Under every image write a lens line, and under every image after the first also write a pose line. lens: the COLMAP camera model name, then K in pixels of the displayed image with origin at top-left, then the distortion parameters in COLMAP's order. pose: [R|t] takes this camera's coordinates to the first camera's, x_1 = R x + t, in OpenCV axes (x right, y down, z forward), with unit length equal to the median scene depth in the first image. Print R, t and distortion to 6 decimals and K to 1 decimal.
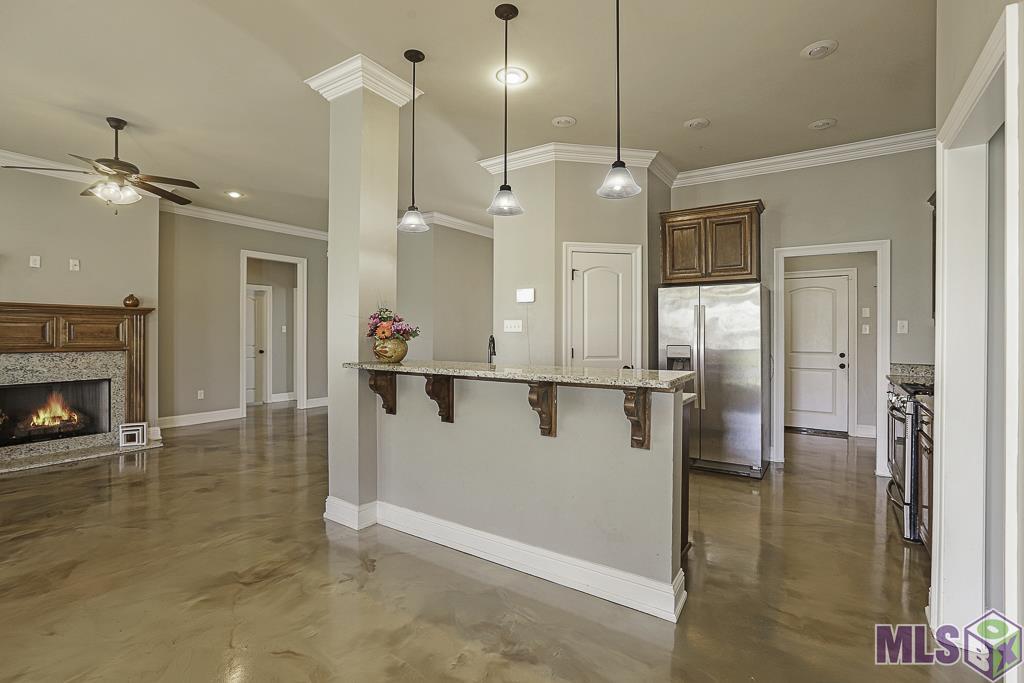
lens RADIAL K [[474.9, 0, 512.0], [0, 474.9, 331.9], [0, 0, 1]] dist [-0.049661, 0.022891]
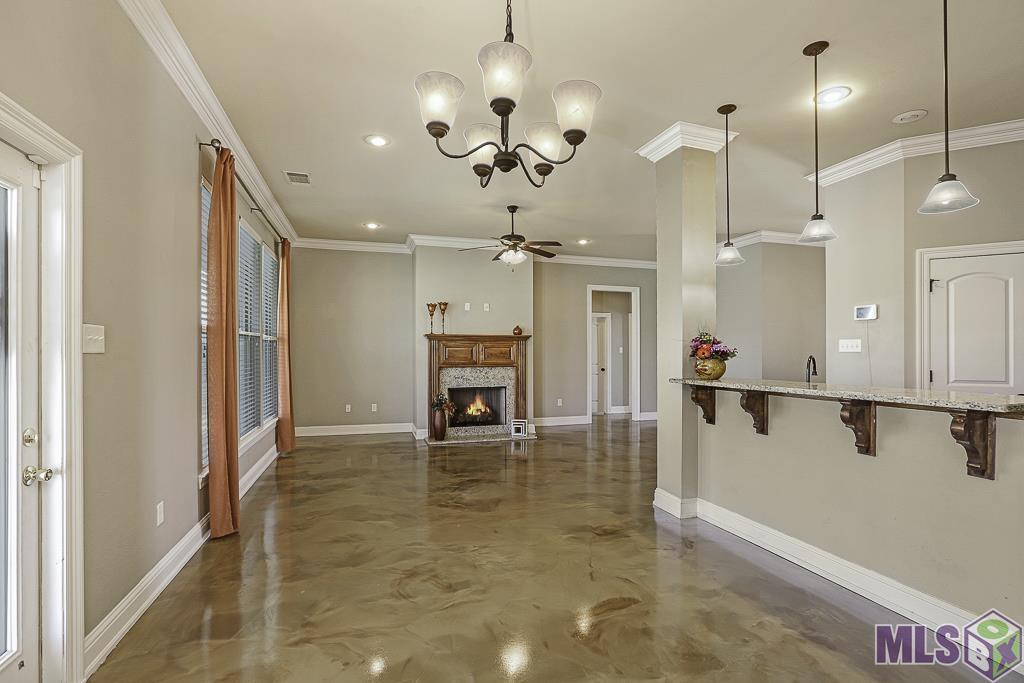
lens RADIAL K [[483.6, 0, 509.6], [0, 483.6, 353.1], [0, 0, 1]] dist [-0.063720, 0.036782]
pose [[0.781527, -0.002989, -0.623865, 0.082958], [0.004485, 0.999990, 0.000827, -0.002059], [0.623856, -0.003445, 0.781532, -0.201224]]
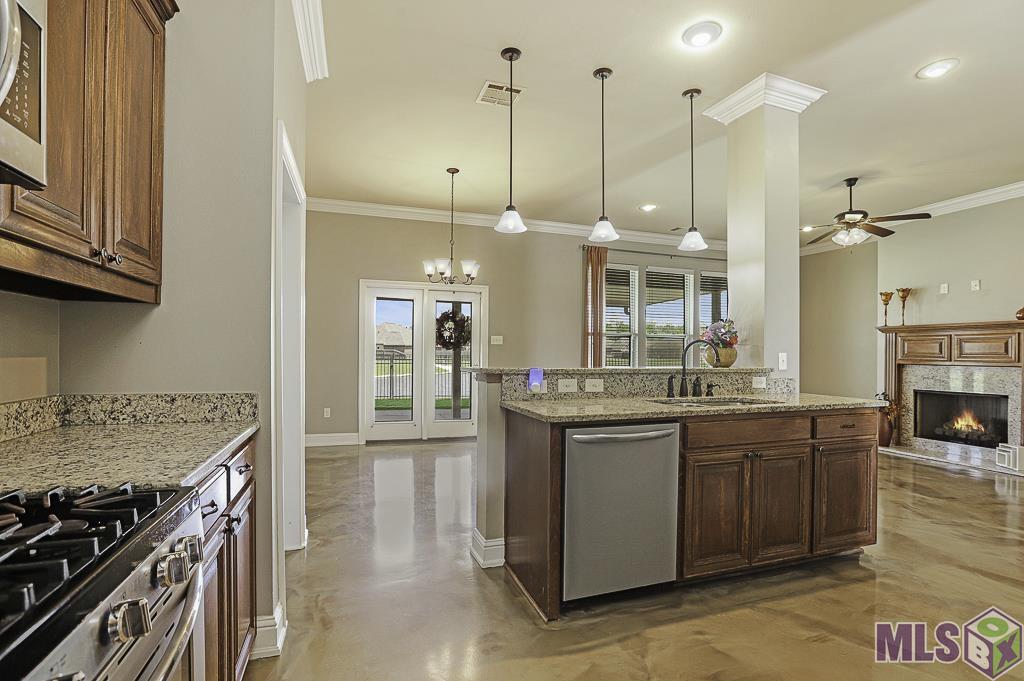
lens RADIAL K [[483.6, 0, 509.6], [0, 483.6, 352.1], [0, 0, 1]] dist [-0.063720, 0.036782]
pose [[-0.596279, -0.006780, -0.802749, 0.792594], [-0.008457, 0.999962, -0.002164, 0.029582], [0.802733, 0.005498, -0.596314, 1.093174]]
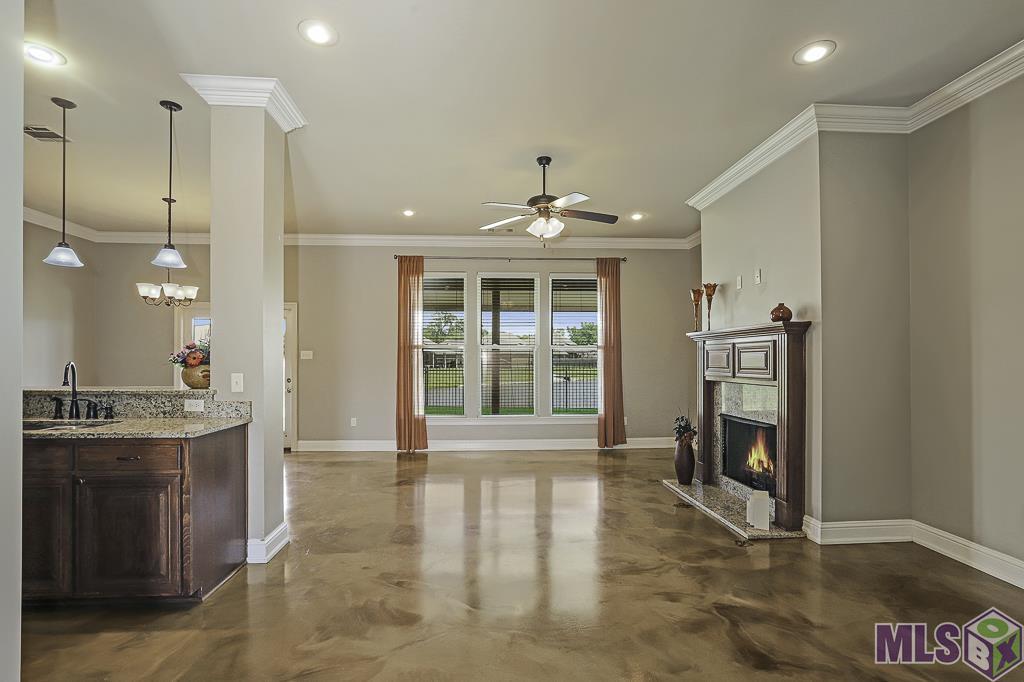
lens RADIAL K [[483.6, 0, 509.6], [0, 483.6, 352.6], [0, 0, 1]] dist [-0.063720, 0.036782]
pose [[-0.792173, -0.010822, -0.610201, -0.144108], [-0.001077, 0.999866, -0.016335, 0.001301], [0.610296, -0.012283, -0.792078, 1.934209]]
